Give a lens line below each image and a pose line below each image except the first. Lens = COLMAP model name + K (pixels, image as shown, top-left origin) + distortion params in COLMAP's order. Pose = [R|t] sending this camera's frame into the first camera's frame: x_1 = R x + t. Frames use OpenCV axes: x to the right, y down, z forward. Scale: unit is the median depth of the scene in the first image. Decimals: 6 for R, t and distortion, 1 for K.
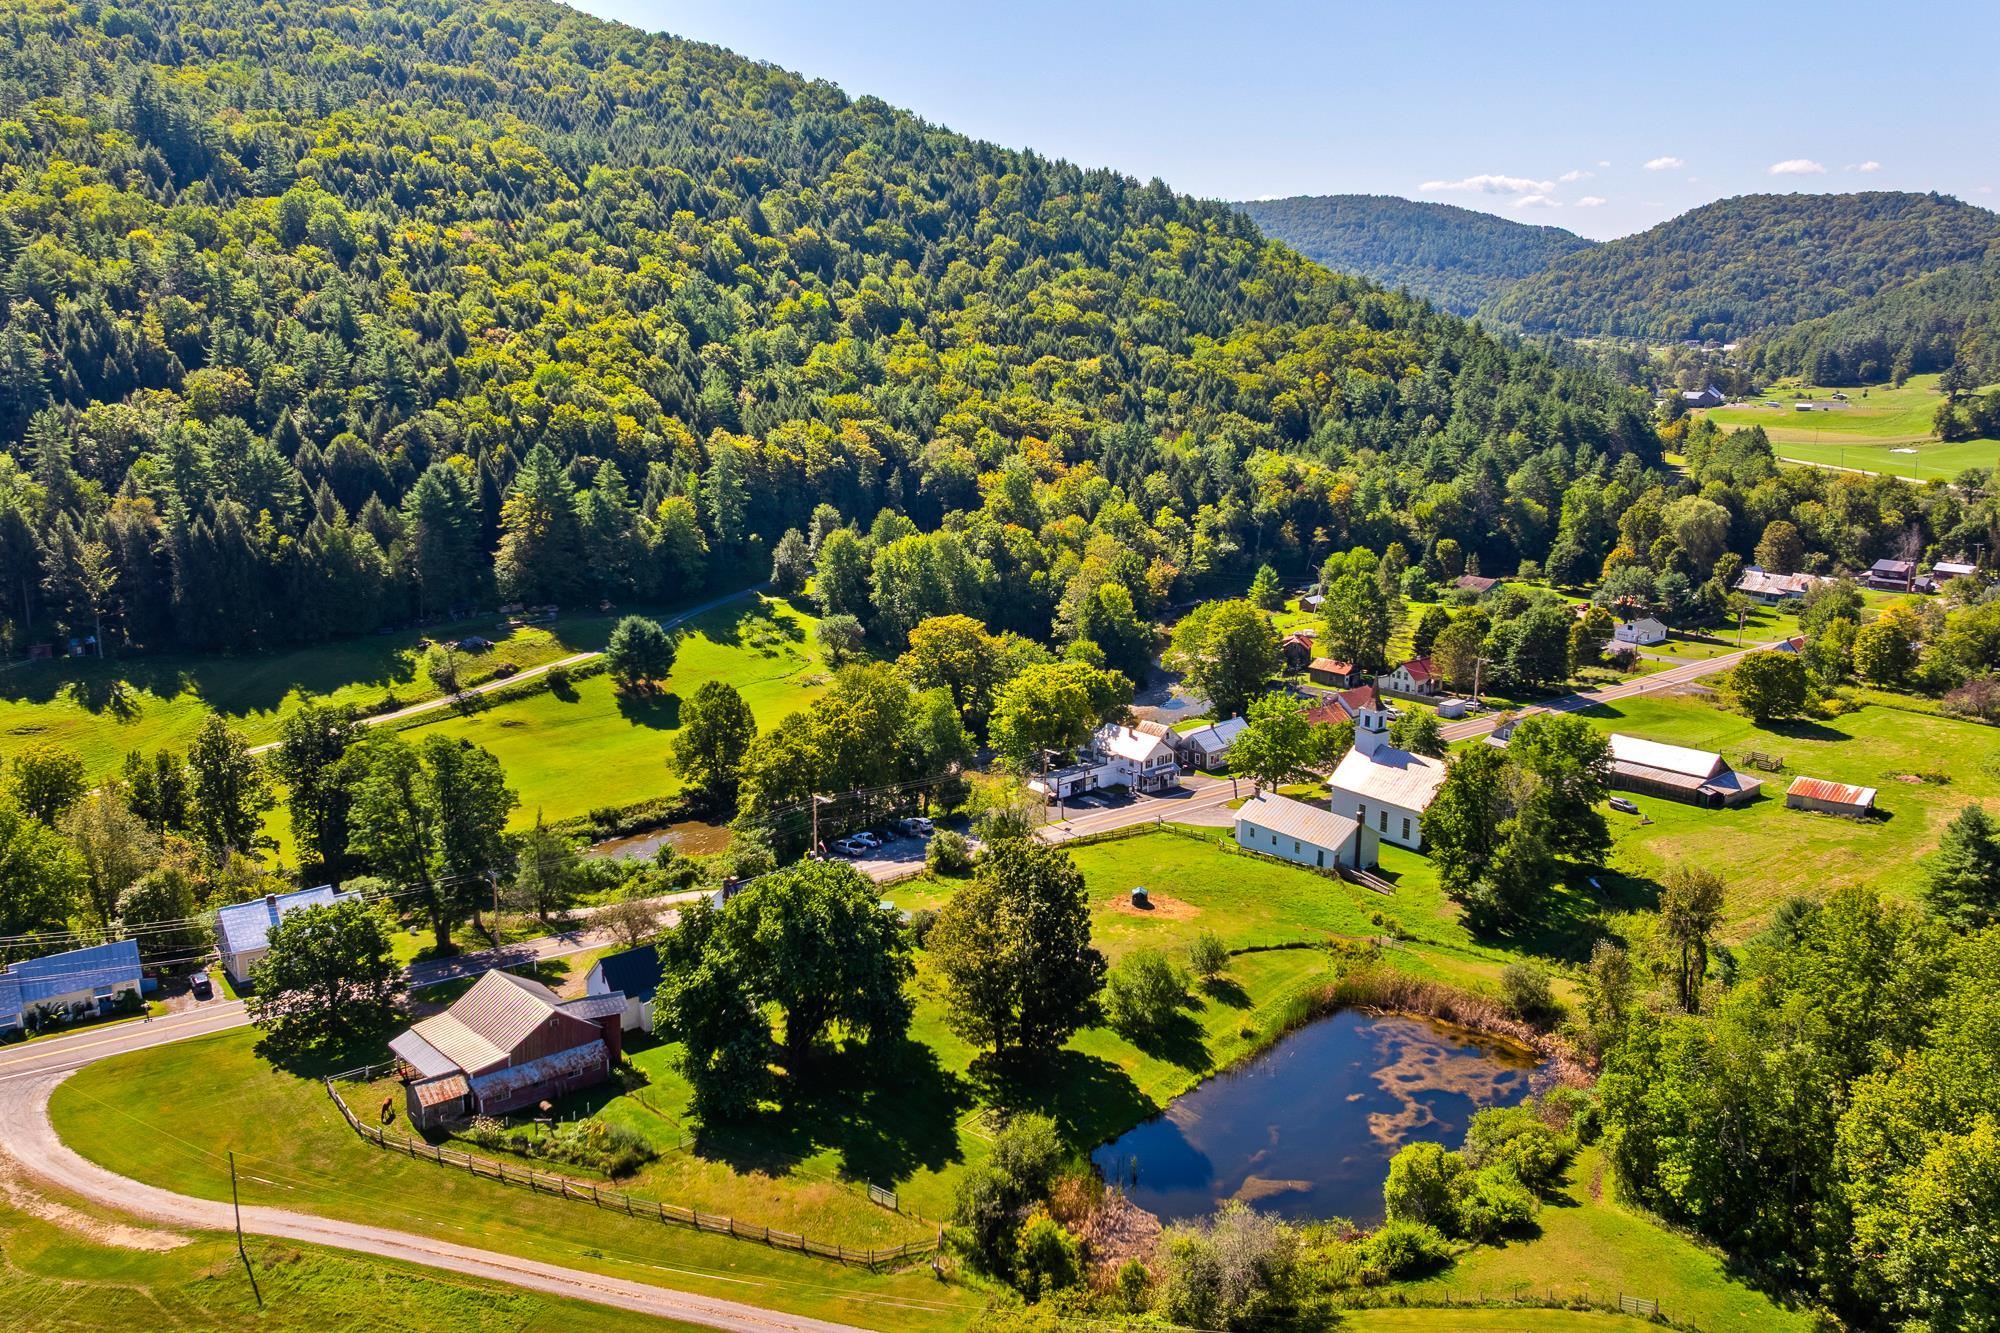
lens RADIAL K [[1665.4, 0, 1000.0], [0, 1665.4, 666.5], [0, 0, 1]] dist [0.002841, -0.069579]
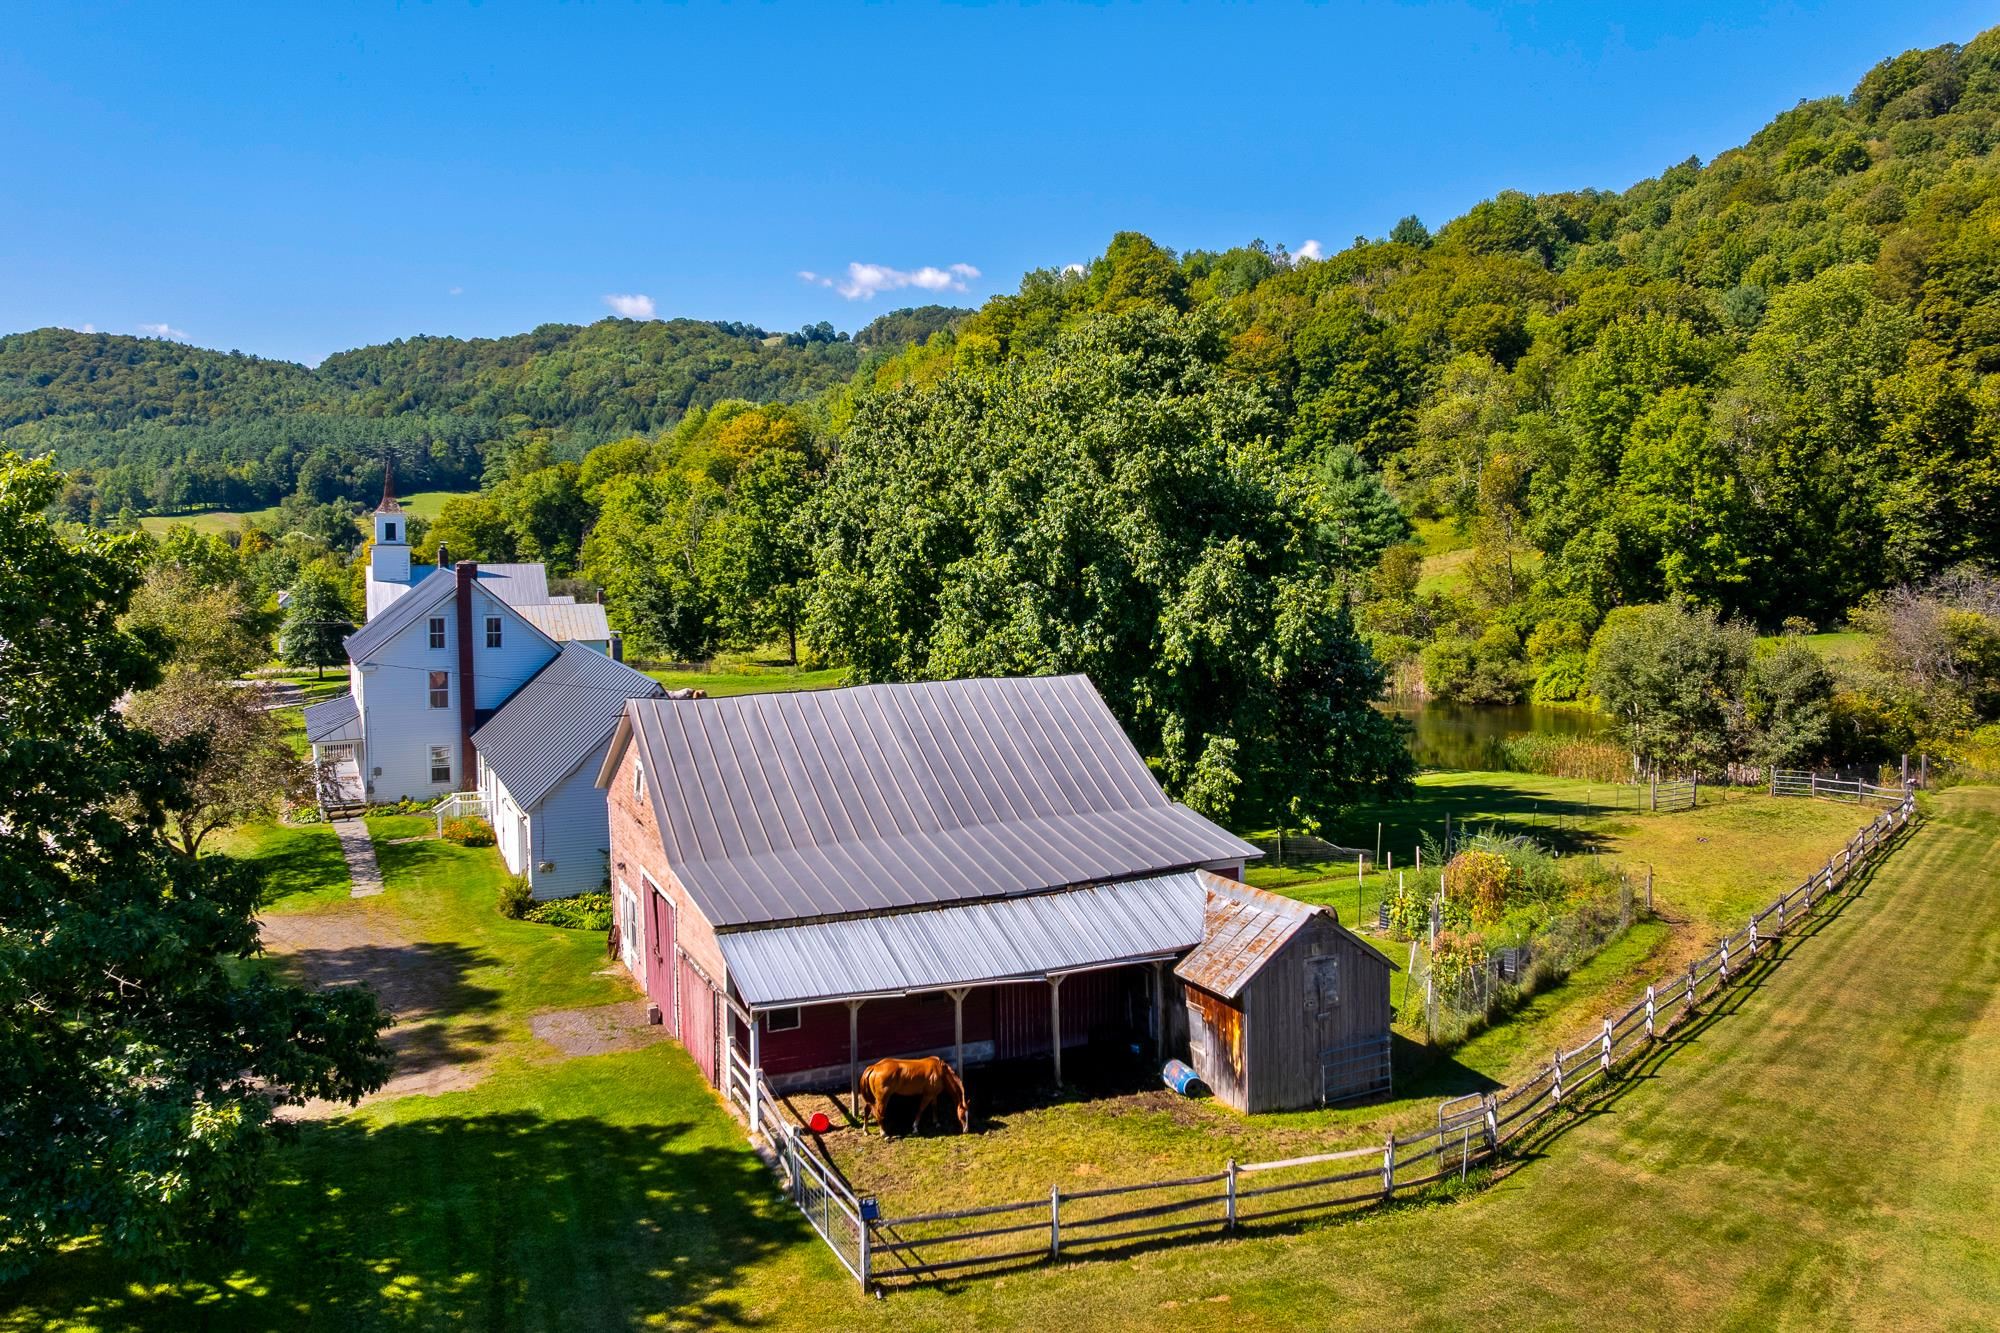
lens RADIAL K [[1664.3, 0, 1000.0], [0, 1664.3, 666.5], [0, 0, 1]] dist [-0.017299, -0.017317]
pose [[0.260389, -0.079822, 0.962198, -0.590251], [0.221524, 0.974930, 0.020930, 0.211410], [-0.939747, 0.207700, 0.271544, 0.998903]]
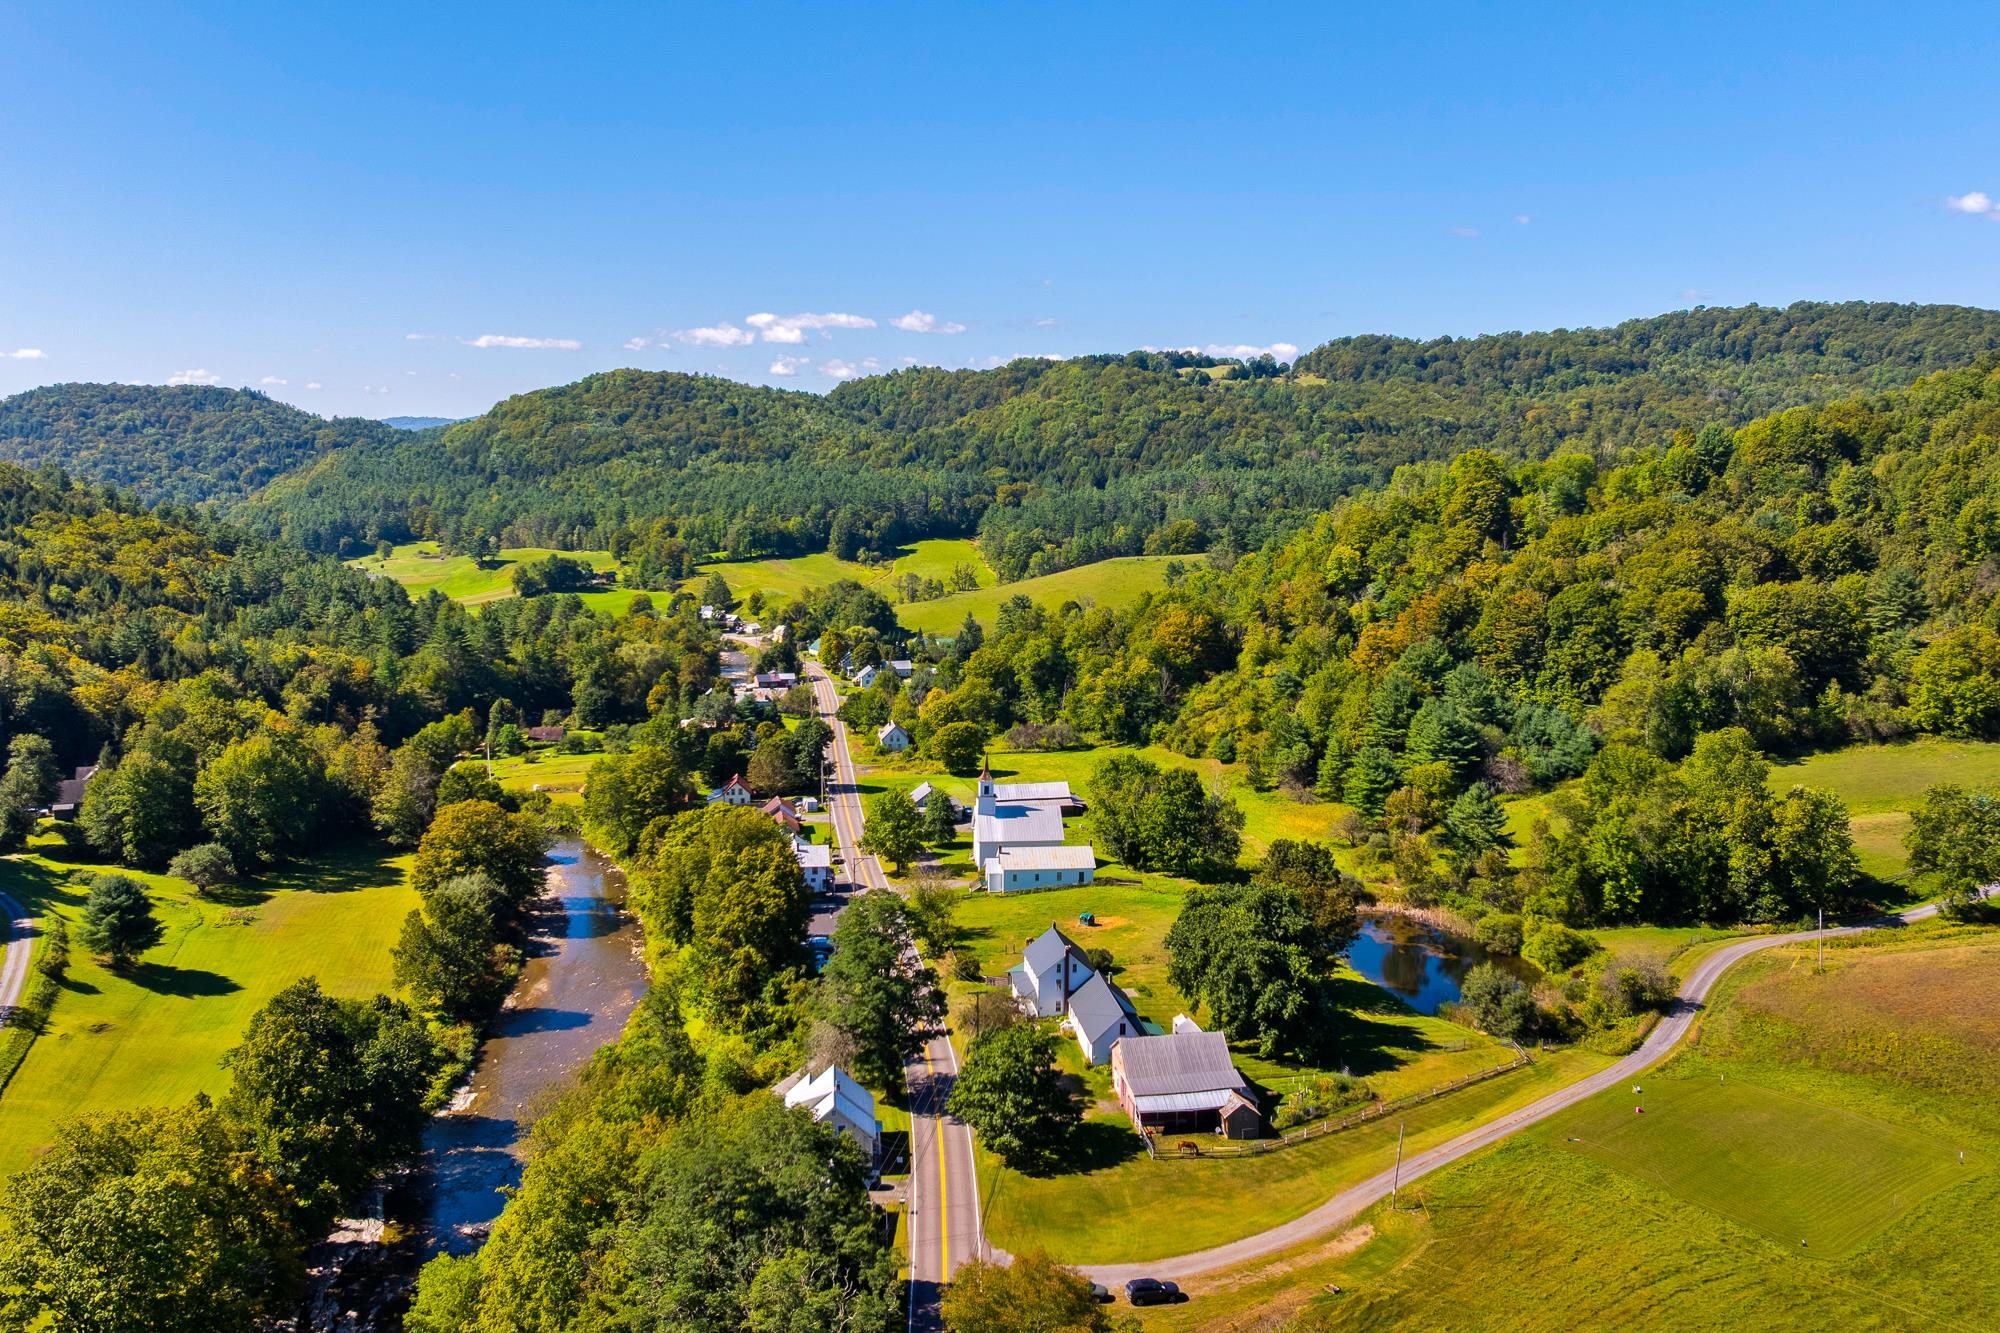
lens RADIAL K [[1665.4, 0, 1000.0], [0, 1665.4, 666.5], [0, 0, 1]] dist [0.002841, -0.069579]
pose [[0.505778, -0.092644, 0.857674, -1.497837], [0.186603, 0.982428, -0.003922, -0.093768], [-0.842240, 0.162029, 0.514178, 0.483492]]
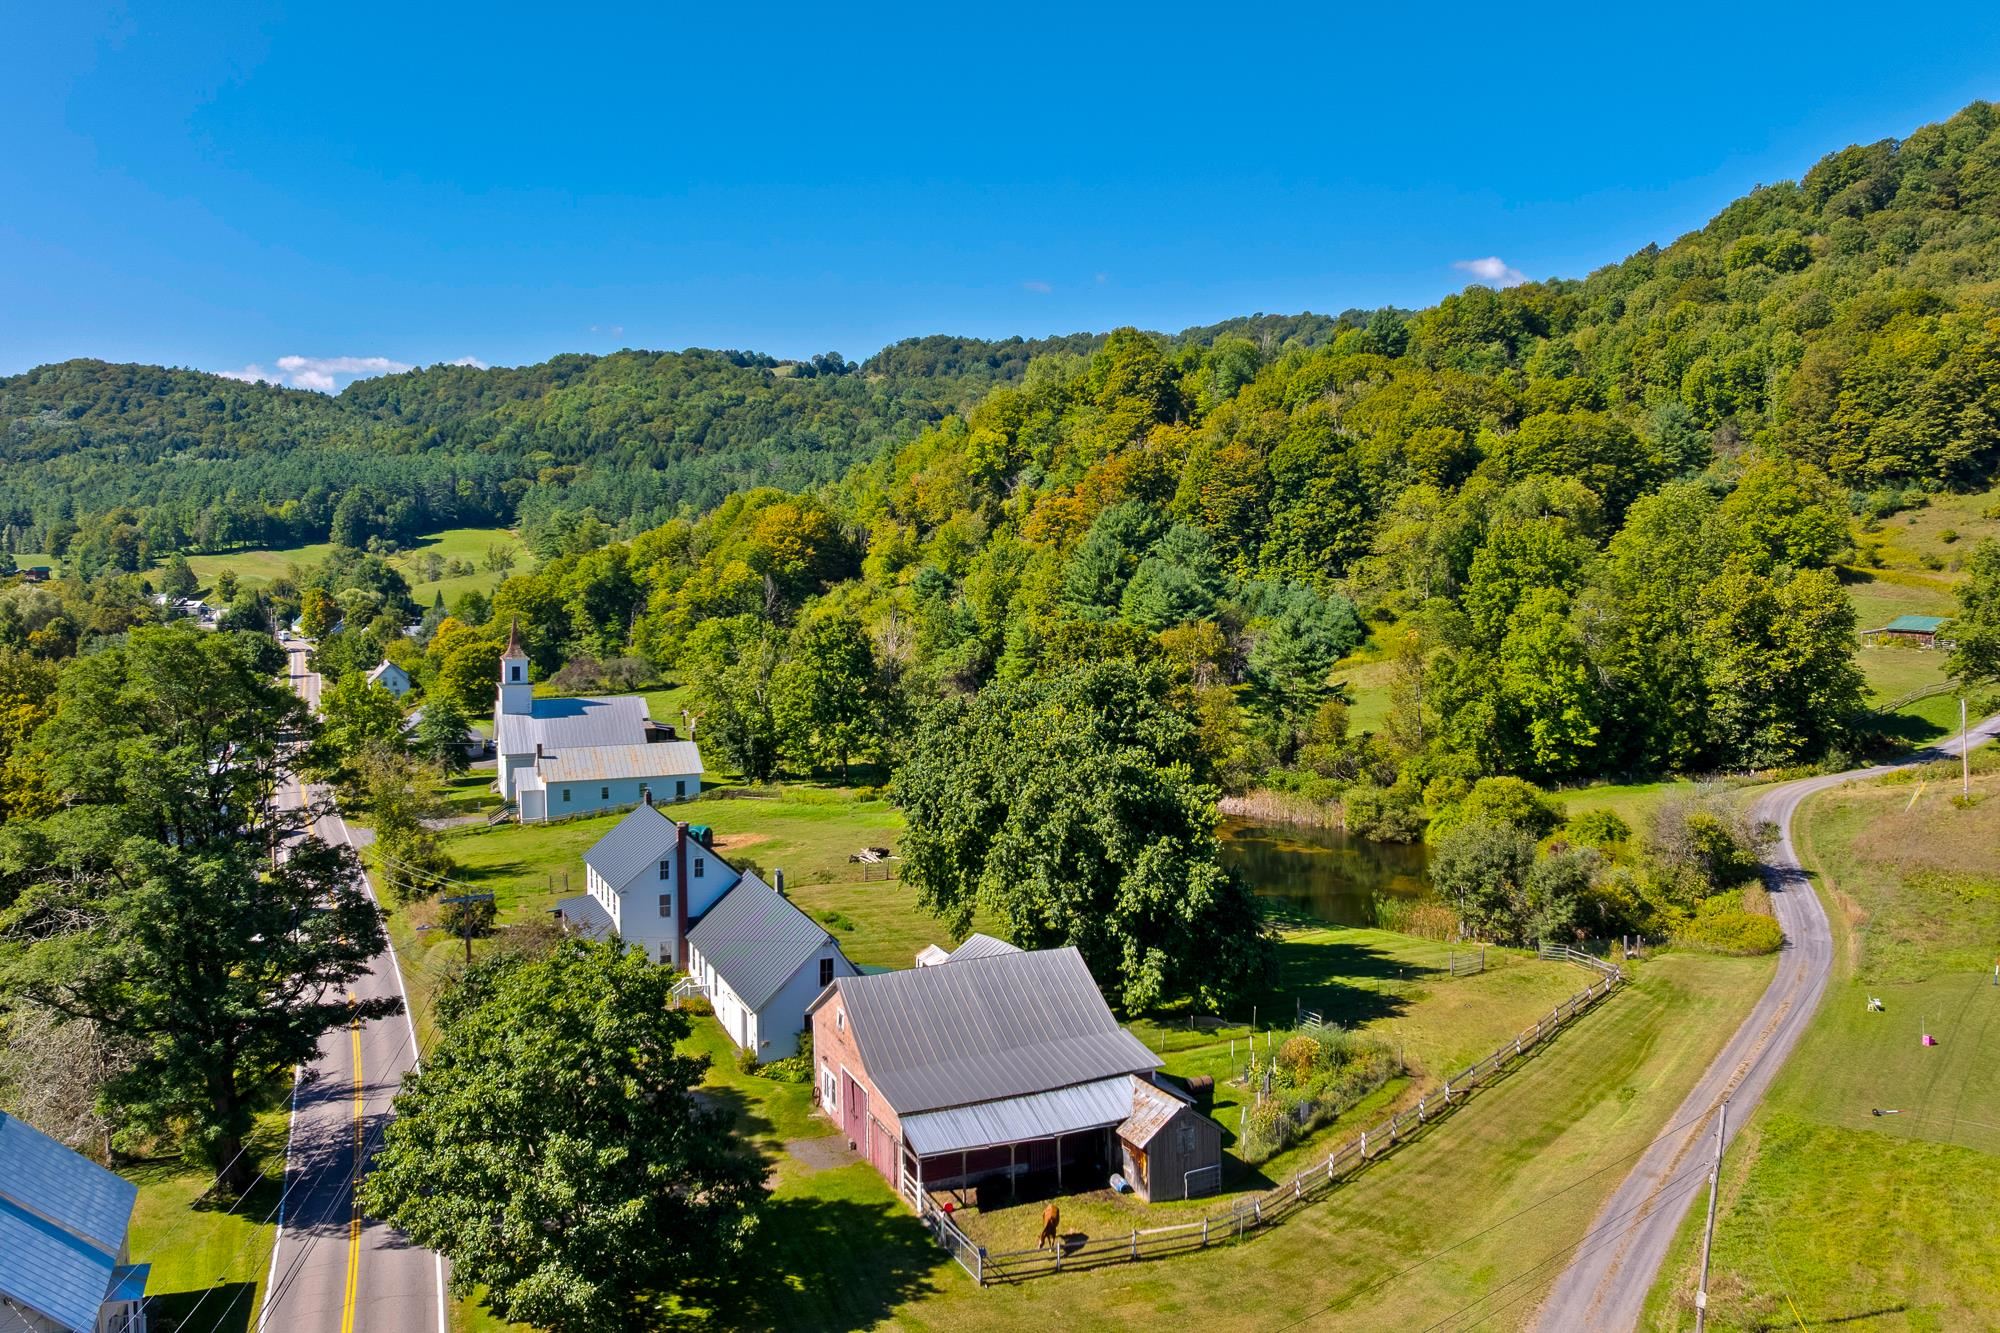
lens RADIAL K [[1665.4, 0, 1000.0], [0, 1665.4, 666.5], [0, 0, 1]] dist [0.002841, -0.069579]
pose [[0.262325, -0.075724, 0.962004, -0.829450], [0.220159, 0.975320, 0.016738, 0.114898], [-0.939529, 0.207403, 0.272522, 0.919070]]
